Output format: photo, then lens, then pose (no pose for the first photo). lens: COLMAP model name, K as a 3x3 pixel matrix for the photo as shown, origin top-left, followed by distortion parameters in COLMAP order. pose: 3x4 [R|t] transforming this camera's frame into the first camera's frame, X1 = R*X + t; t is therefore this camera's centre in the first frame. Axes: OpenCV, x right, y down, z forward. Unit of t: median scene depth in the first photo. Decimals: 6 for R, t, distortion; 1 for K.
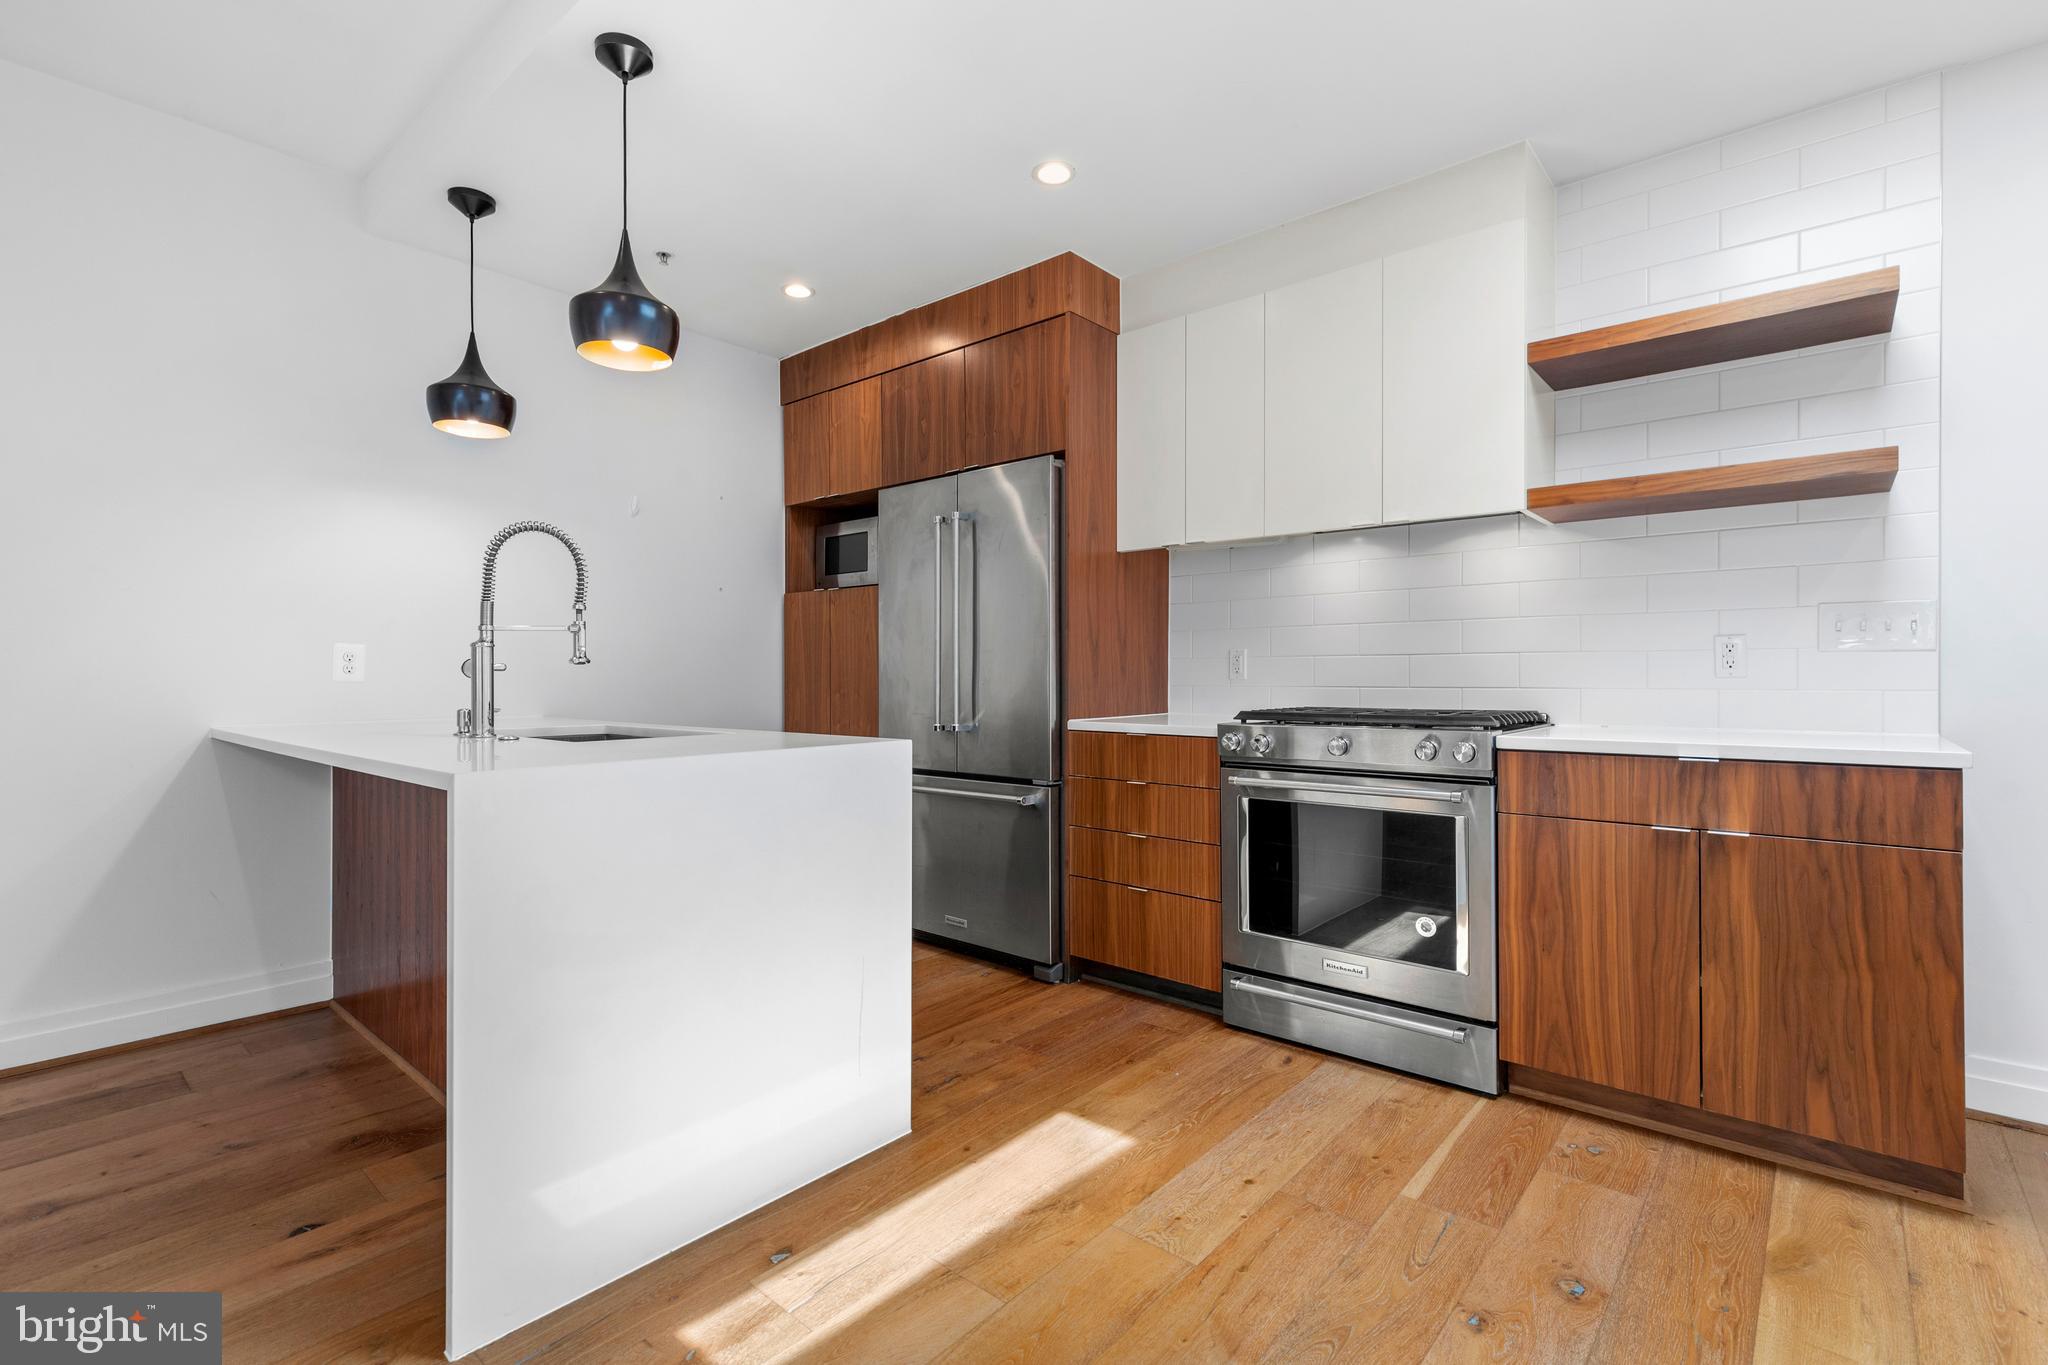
lens RADIAL K [[918.8, 0, 1014.8], [0, 918.8, 682.1], [0, 0, 1]] dist [0.003395, -0.000022]
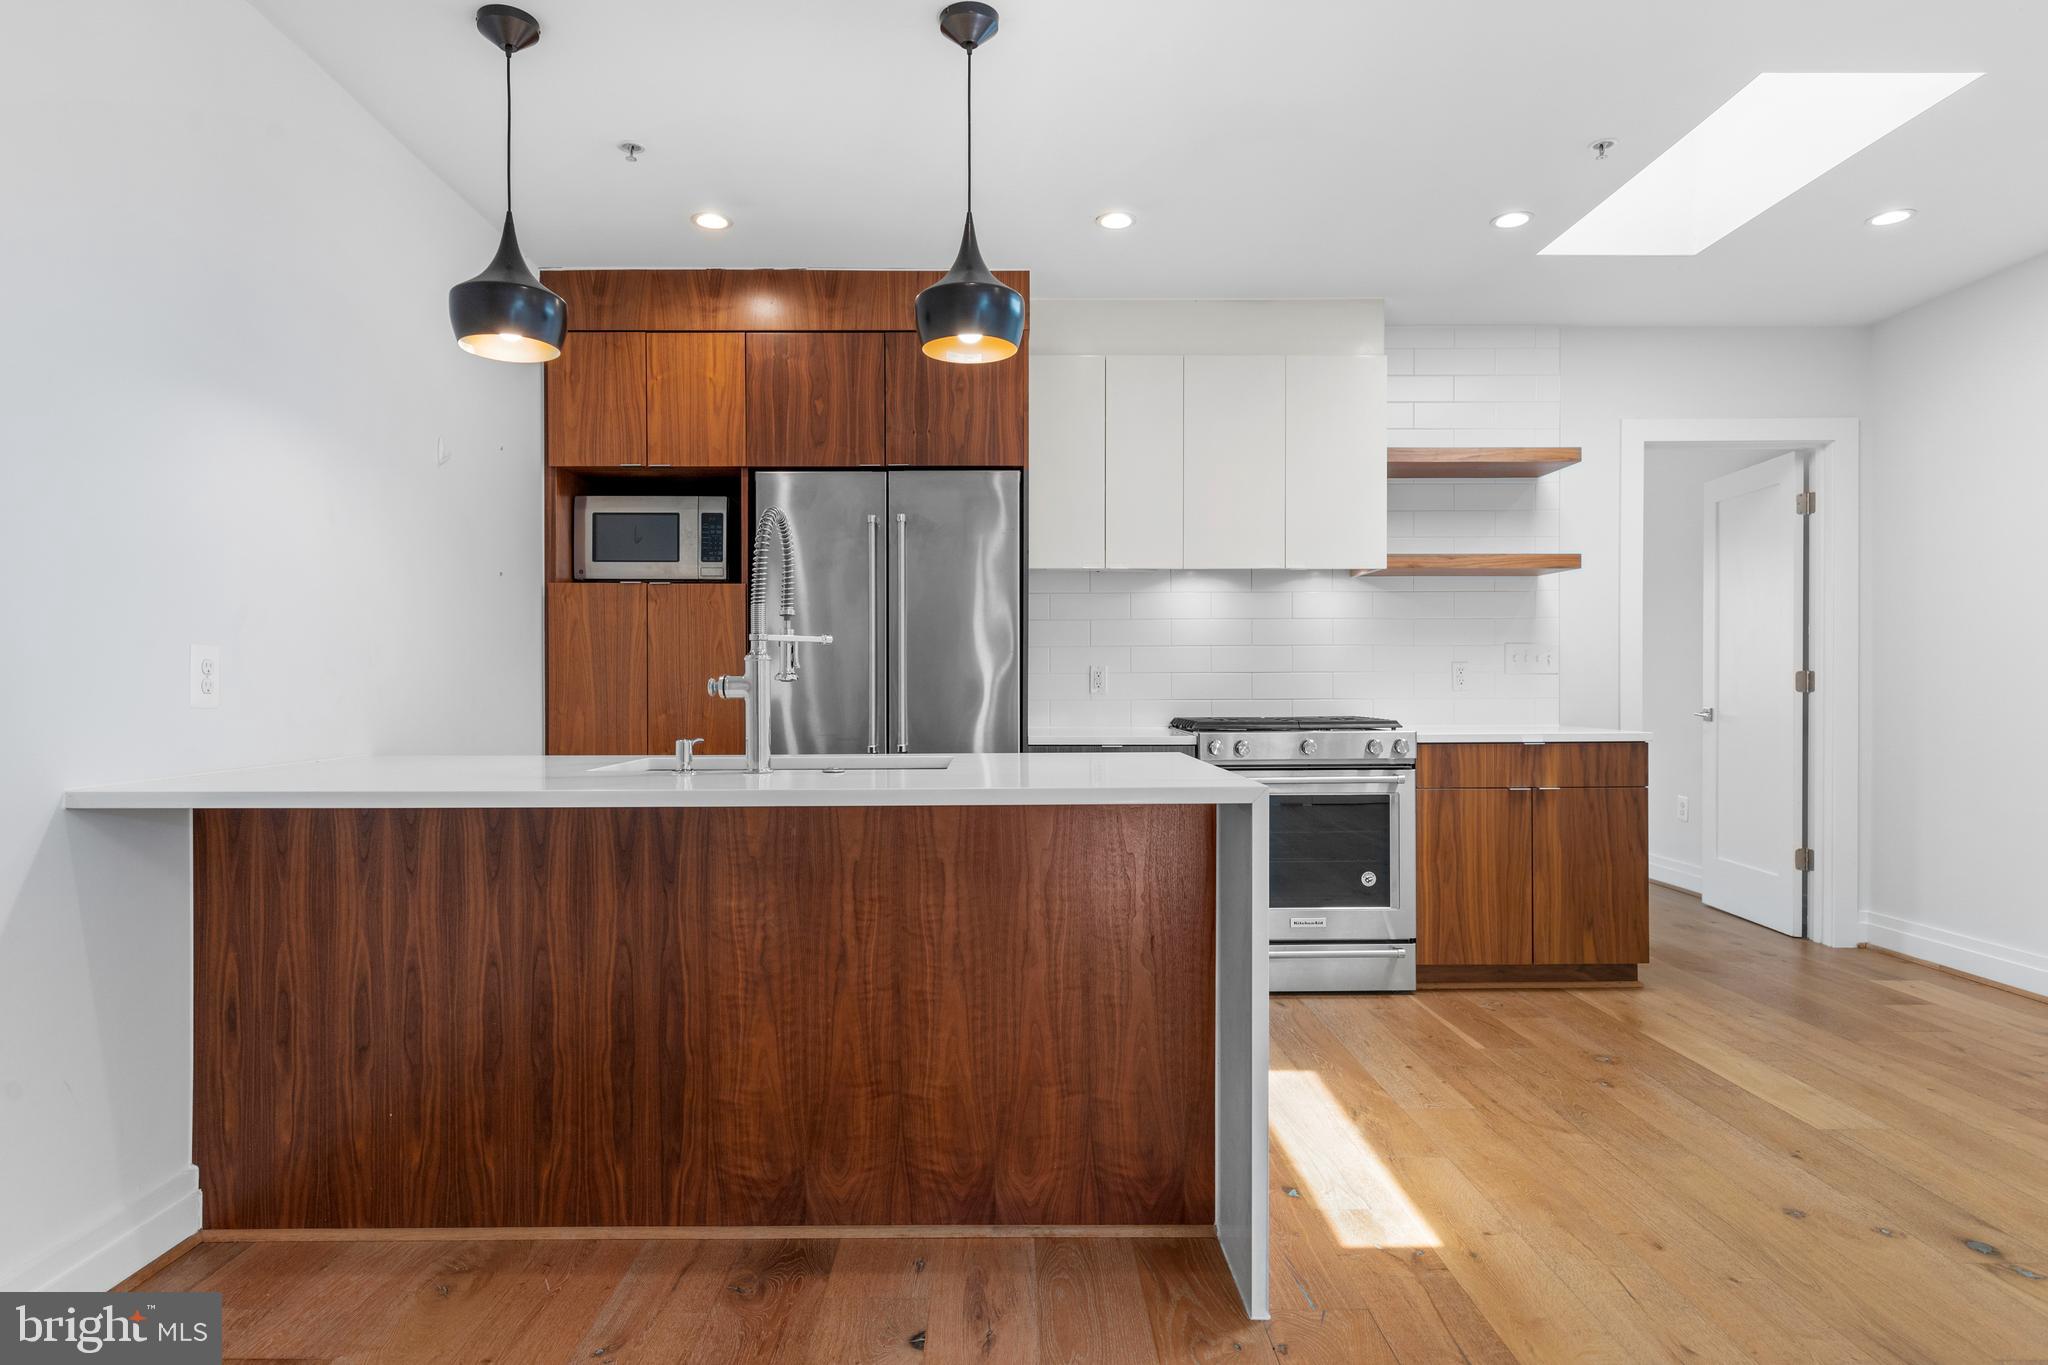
lens RADIAL K [[1148.3, 0, 992.9], [0, 1148.3, 686.0], [0, 0, 1]] dist [0.004039, 0.000197]
pose [[0.753630, -0.002449, 0.657294, -0.891311], [0.006453, 0.999972, -0.003673, -0.008901], [-0.657267, 0.007010, 0.753625, 0.086792]]
